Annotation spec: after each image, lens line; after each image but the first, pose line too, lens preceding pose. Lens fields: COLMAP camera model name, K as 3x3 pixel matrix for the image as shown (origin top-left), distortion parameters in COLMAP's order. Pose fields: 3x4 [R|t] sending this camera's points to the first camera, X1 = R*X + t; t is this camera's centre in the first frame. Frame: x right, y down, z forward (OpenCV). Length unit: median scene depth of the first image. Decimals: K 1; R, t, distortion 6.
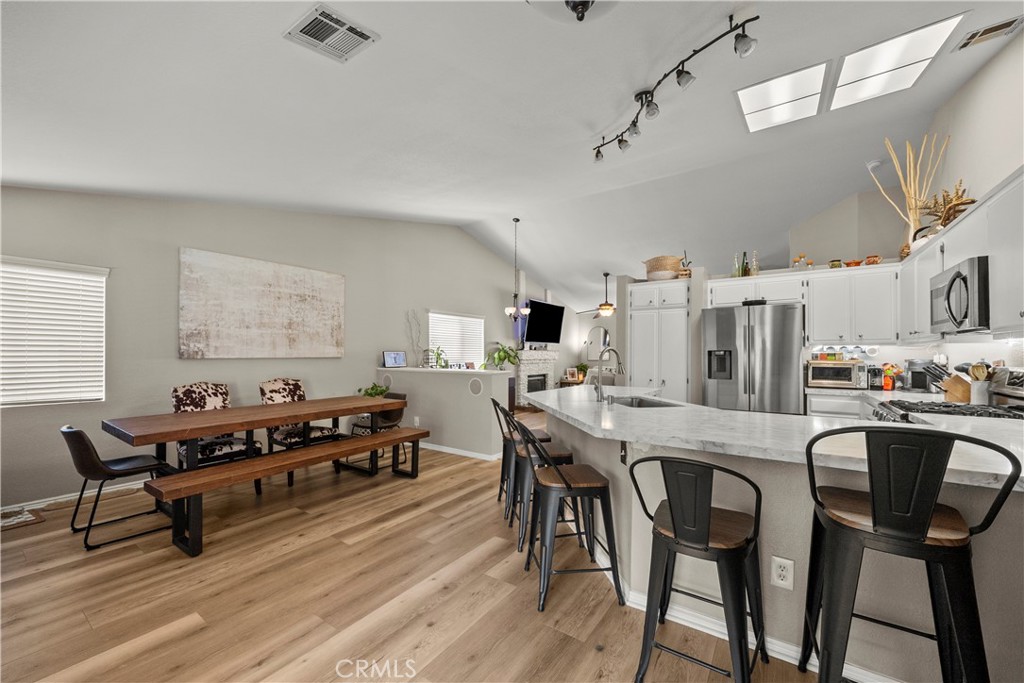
lens RADIAL K [[397.2, 0, 513.2], [0, 397.2, 351.6], [0, 0, 1]] dist [0.000074, -0.000430]
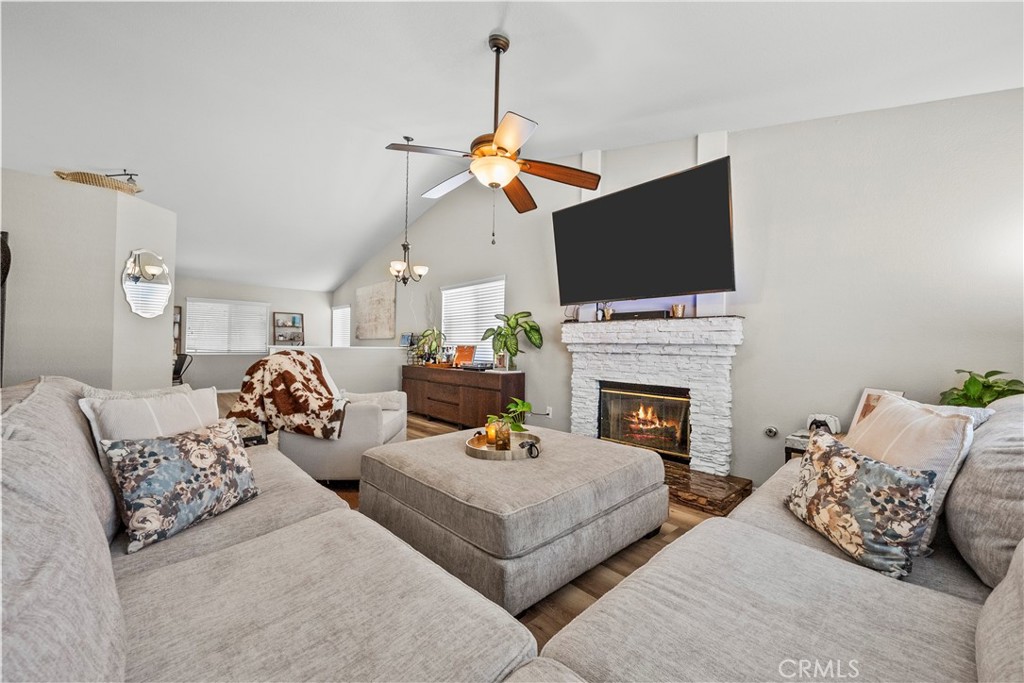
lens RADIAL K [[397.2, 0, 505.8], [0, 397.2, 341.2], [0, 0, 1]] dist [0.000074, -0.000430]
pose [[-0.236336, -0.024841, -0.971354, 1.011073], [-0.015764, 0.999640, -0.021729, 0.058778], [0.971543, 0.010177, -0.236643, 2.114671]]
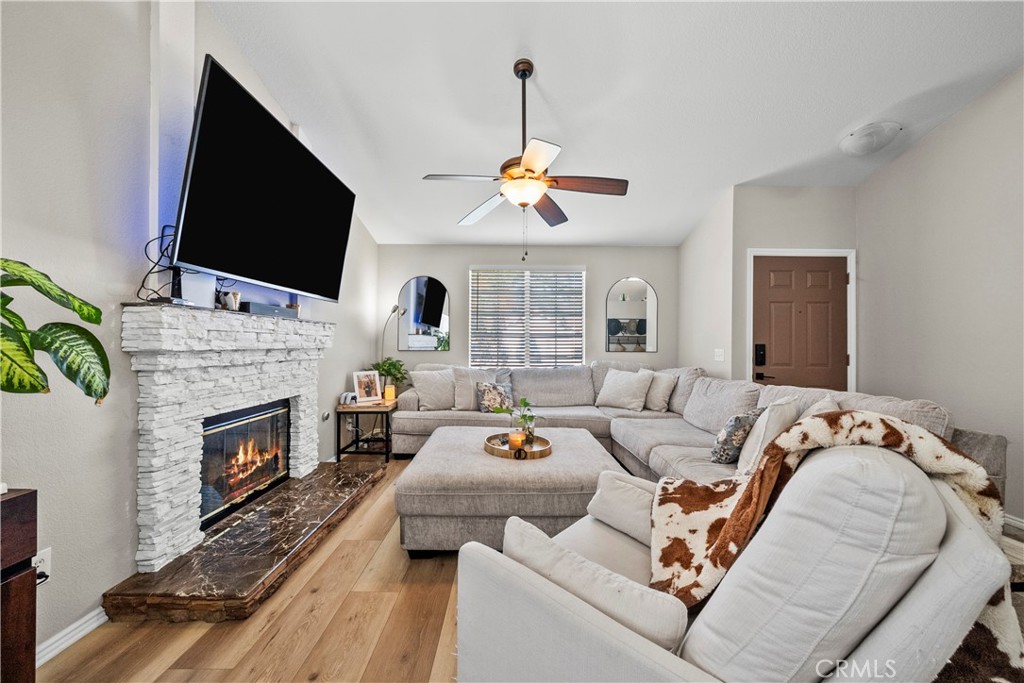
lens RADIAL K [[397.2, 0, 517.7], [0, 397.2, 345.5], [0, 0, 1]] dist [0.000074, -0.000430]
pose [[0.811717, 0.001041, 0.584050, 0.104151], [-0.010387, 0.999866, 0.012654, 0.025366], [-0.583959, -0.016338, 0.811619, 1.487338]]
